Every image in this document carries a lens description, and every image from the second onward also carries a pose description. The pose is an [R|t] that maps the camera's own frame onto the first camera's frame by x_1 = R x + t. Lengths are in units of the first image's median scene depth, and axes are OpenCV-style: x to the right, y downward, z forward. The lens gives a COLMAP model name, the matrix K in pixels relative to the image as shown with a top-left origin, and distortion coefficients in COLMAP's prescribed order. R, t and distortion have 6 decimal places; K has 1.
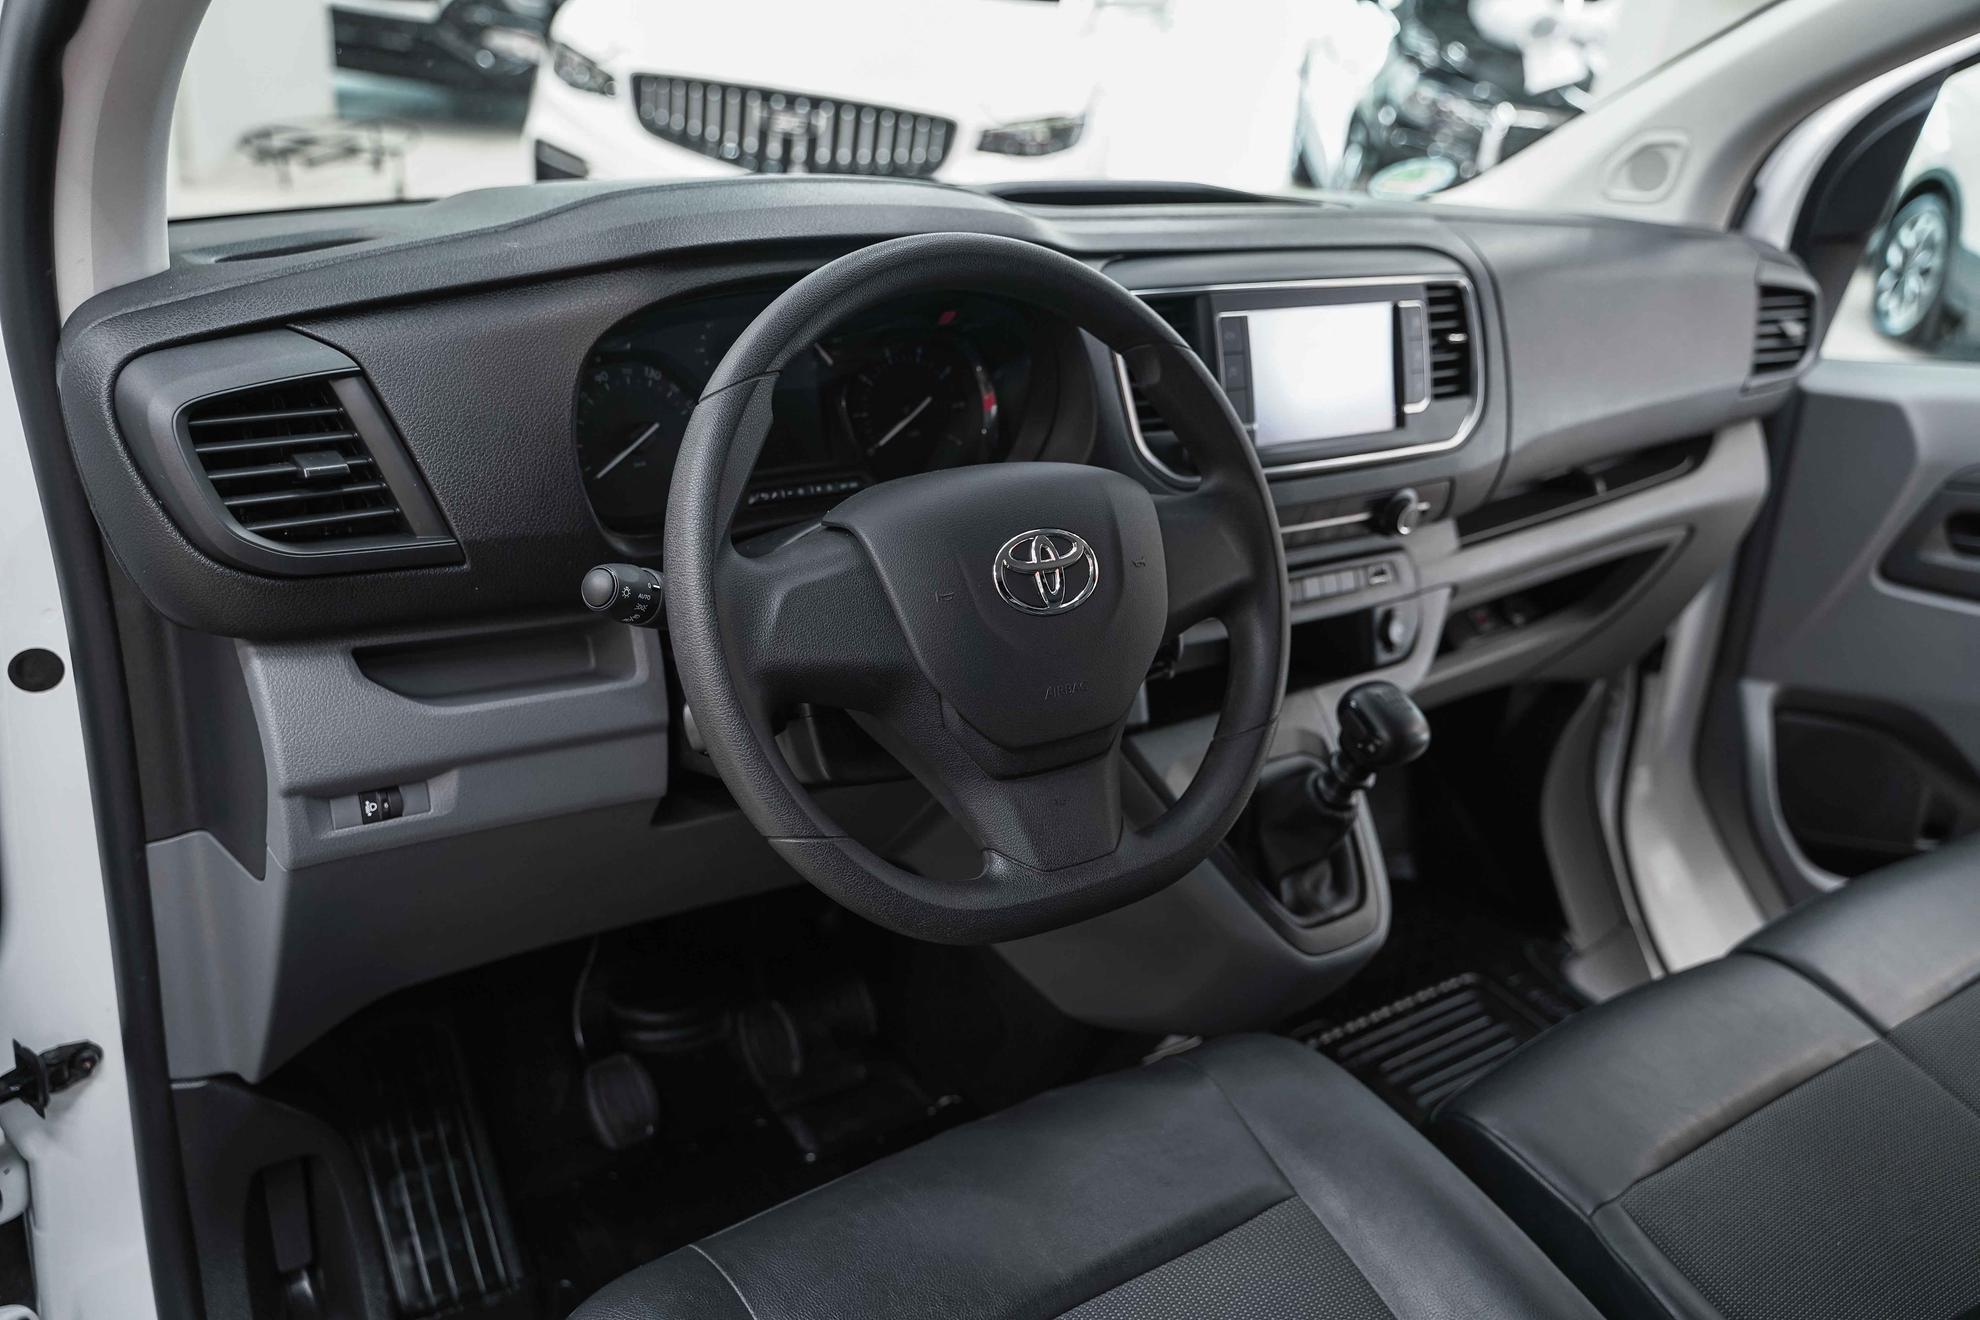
lens RADIAL K [[1580.2, 0, 981.6], [0, 1580.2, 664.3], [0, 0, 1]] dist [-0.020427, 0.013399]
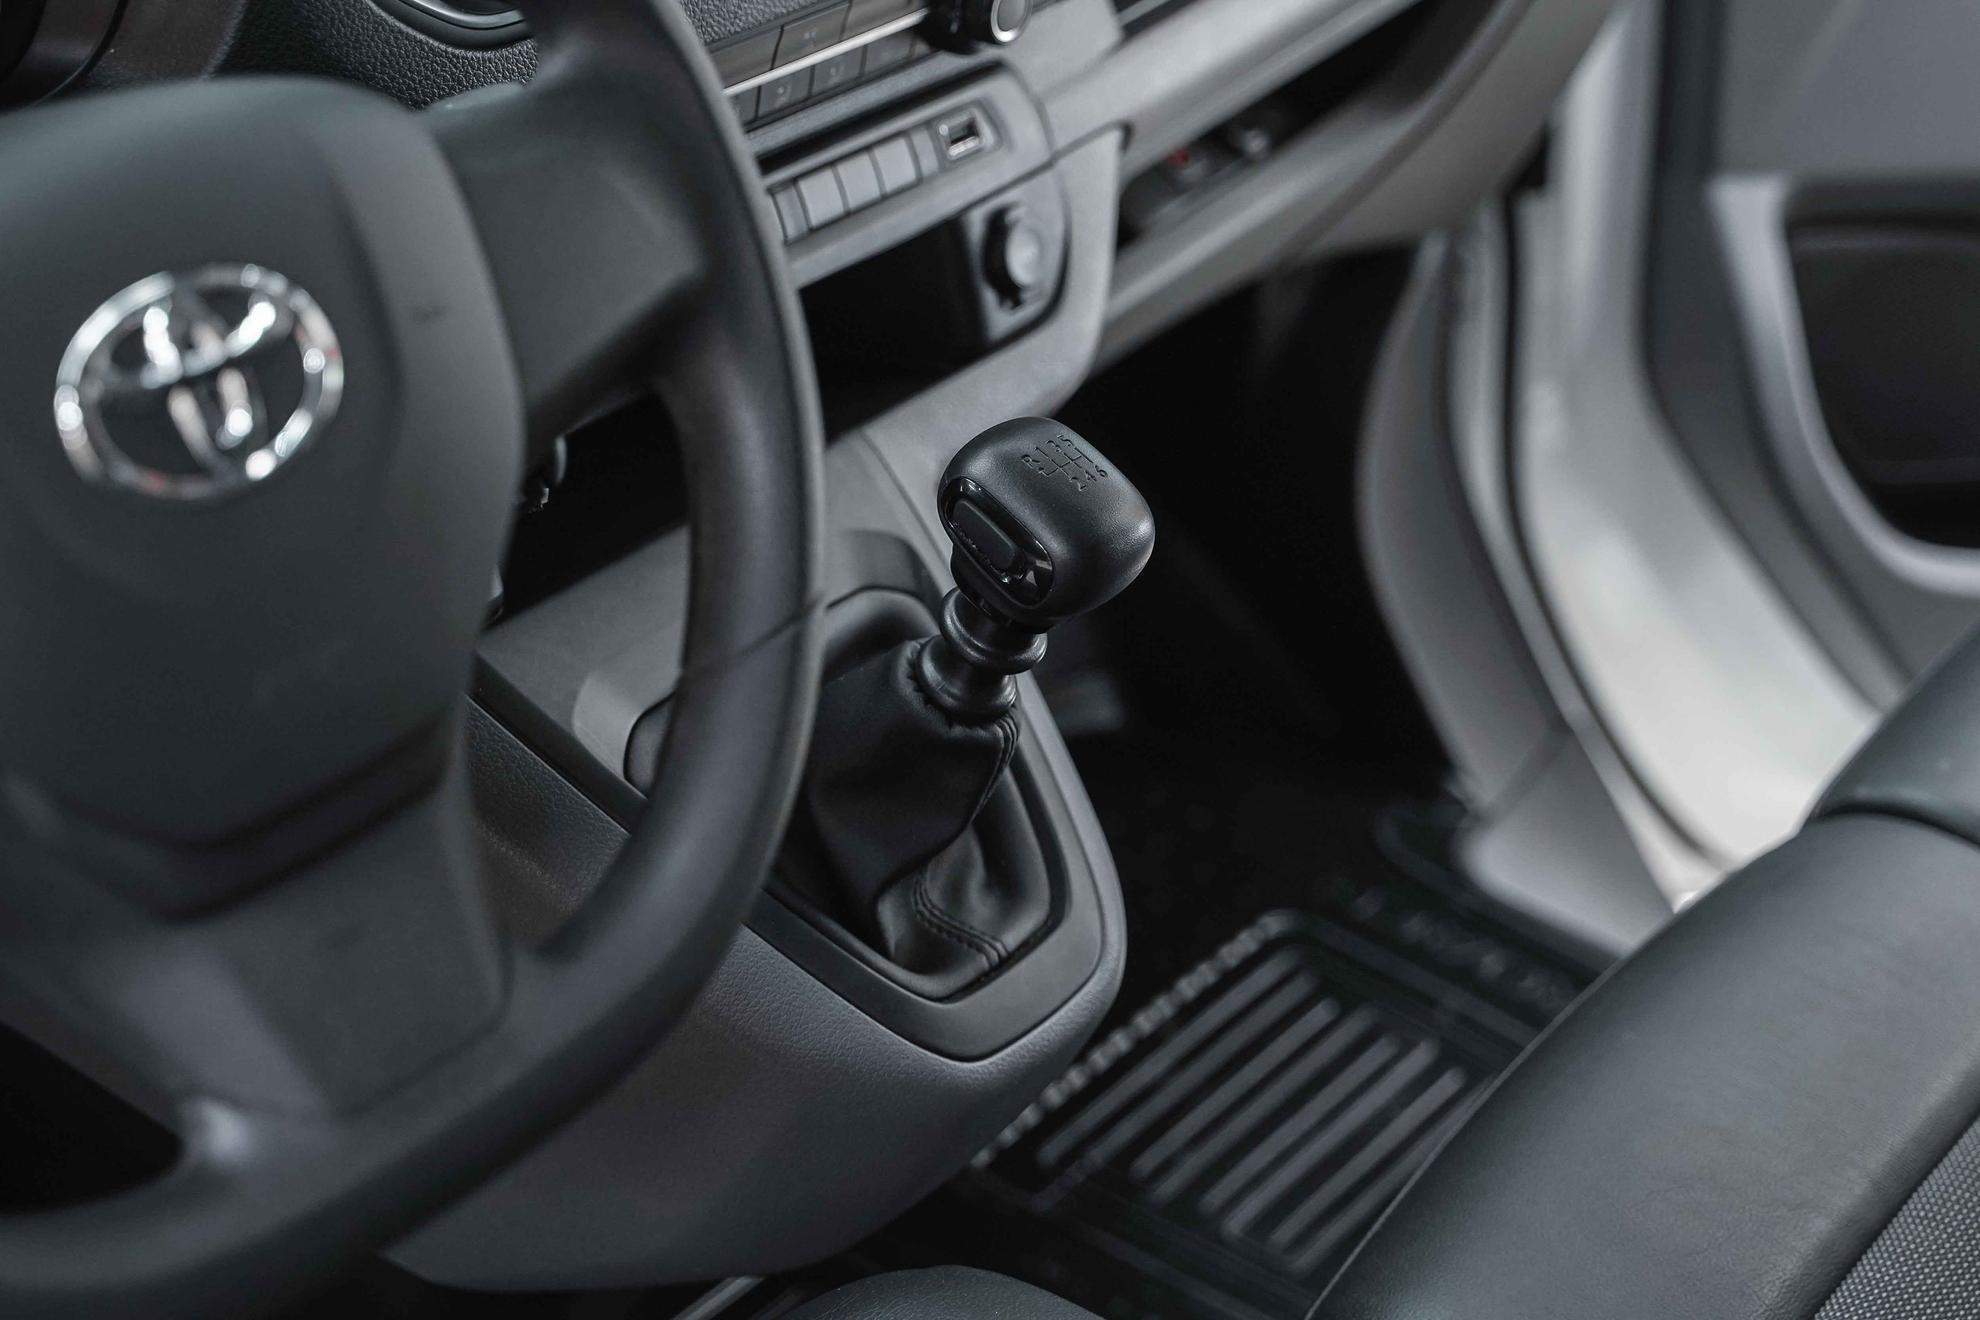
lens RADIAL K [[3435.0, 0, 962.5], [0, 3435.0, 582.6], [0, 0, 1]] dist [-0.000794, 0.000000]
pose [[0.952979, -0.193649, 0.233093, 0.008788], [0.168639, 0.977972, 0.123013, -0.056469], [-0.251779, -0.077921, 0.964643, 0.085956]]
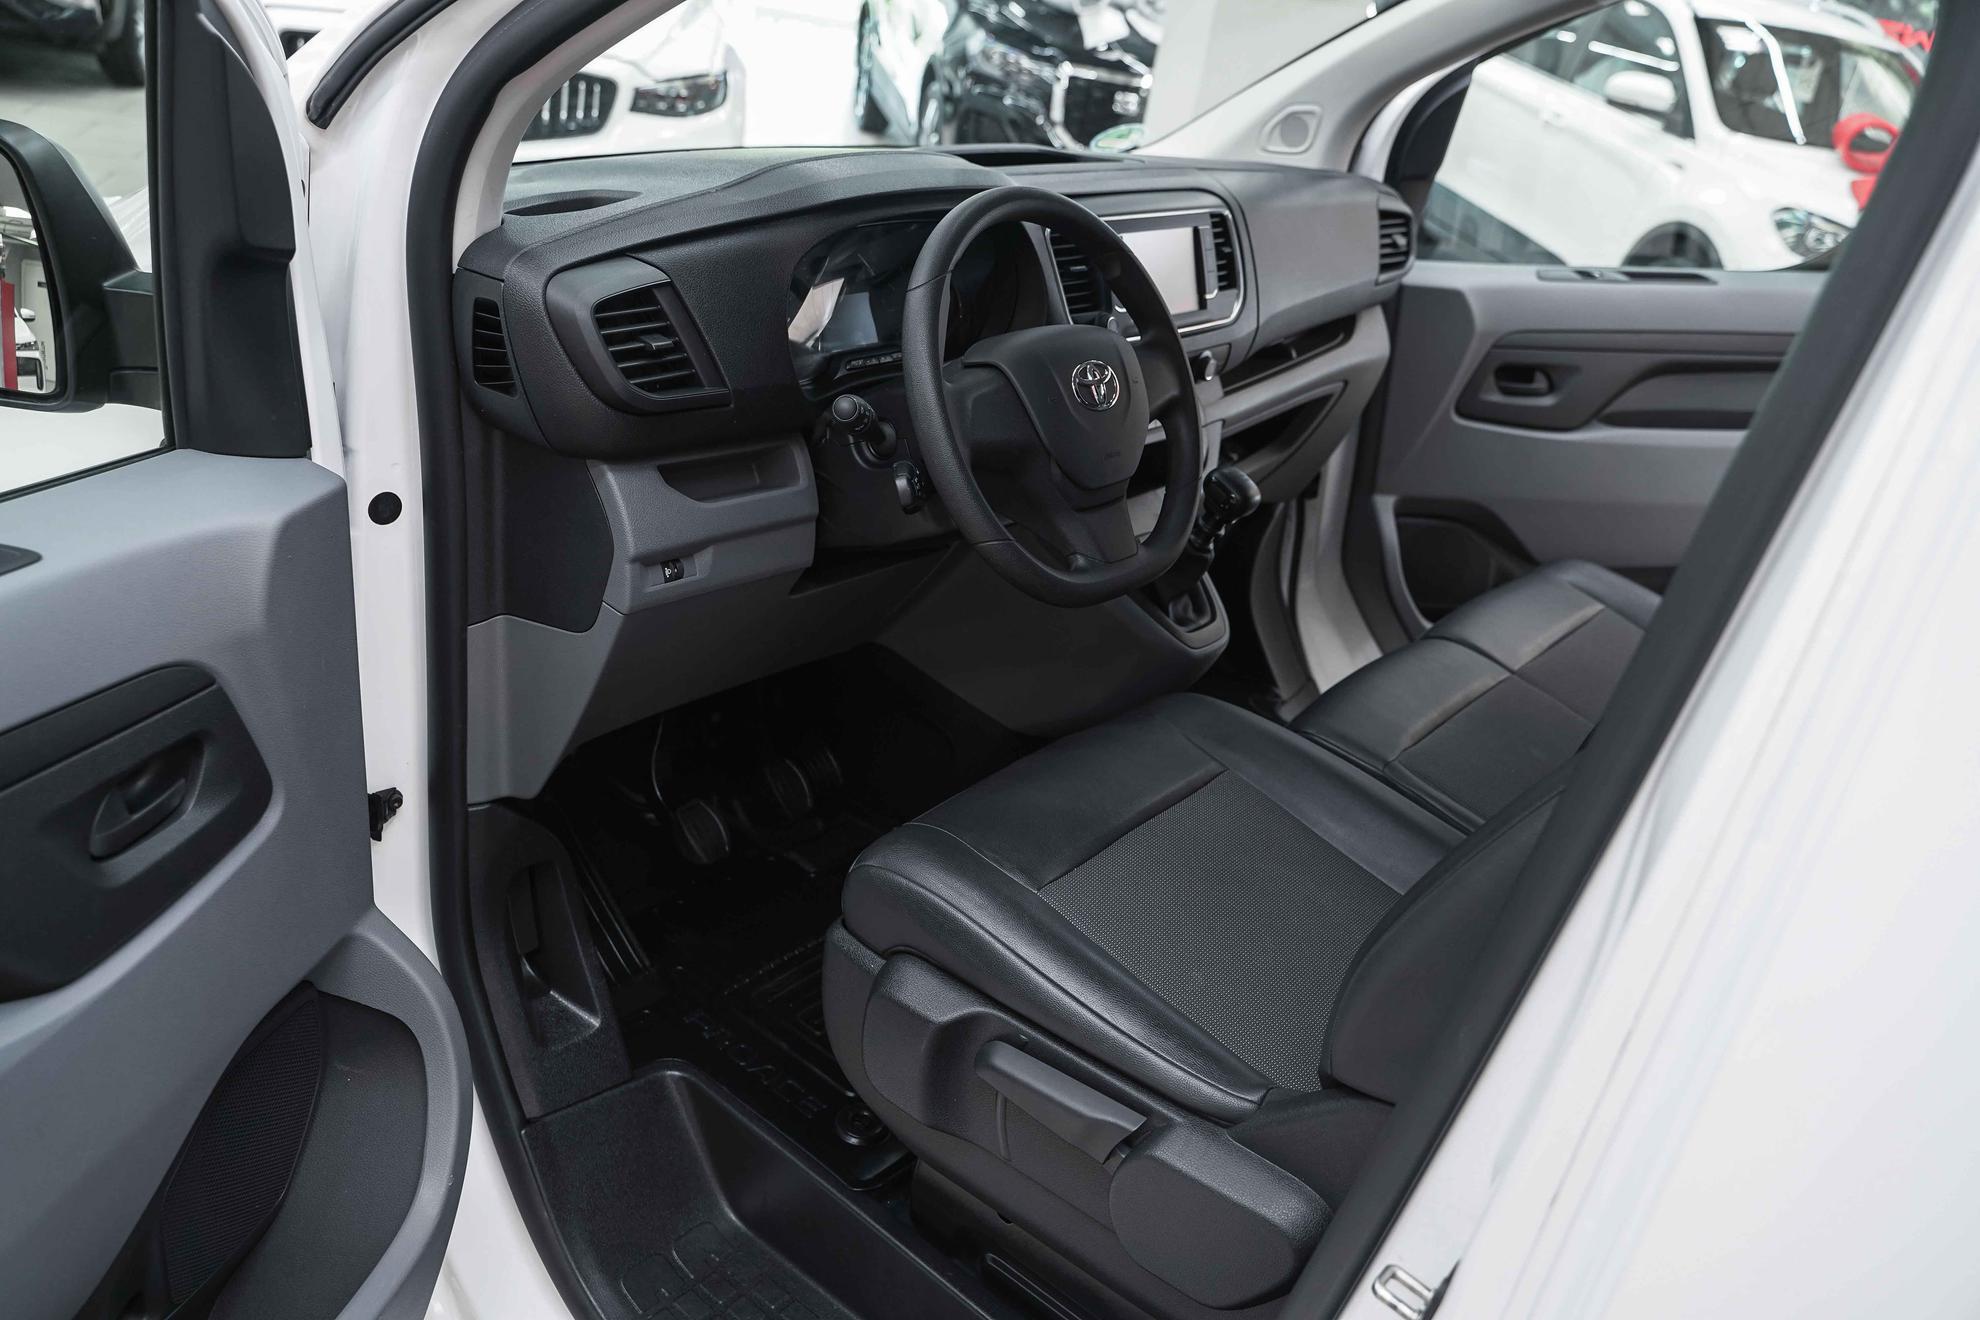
lens RADIAL K [[1580.2, 0, 982.6], [0, 1580.2, 668.6], [0, 0, 1]] dist [-0.020427, 0.013399]
pose [[0.957974, -0.101544, 0.268282, -0.375320], [0.092668, 0.994653, 0.045579, 0.103754], [-0.271476, -0.018803, 0.962261, -0.404857]]
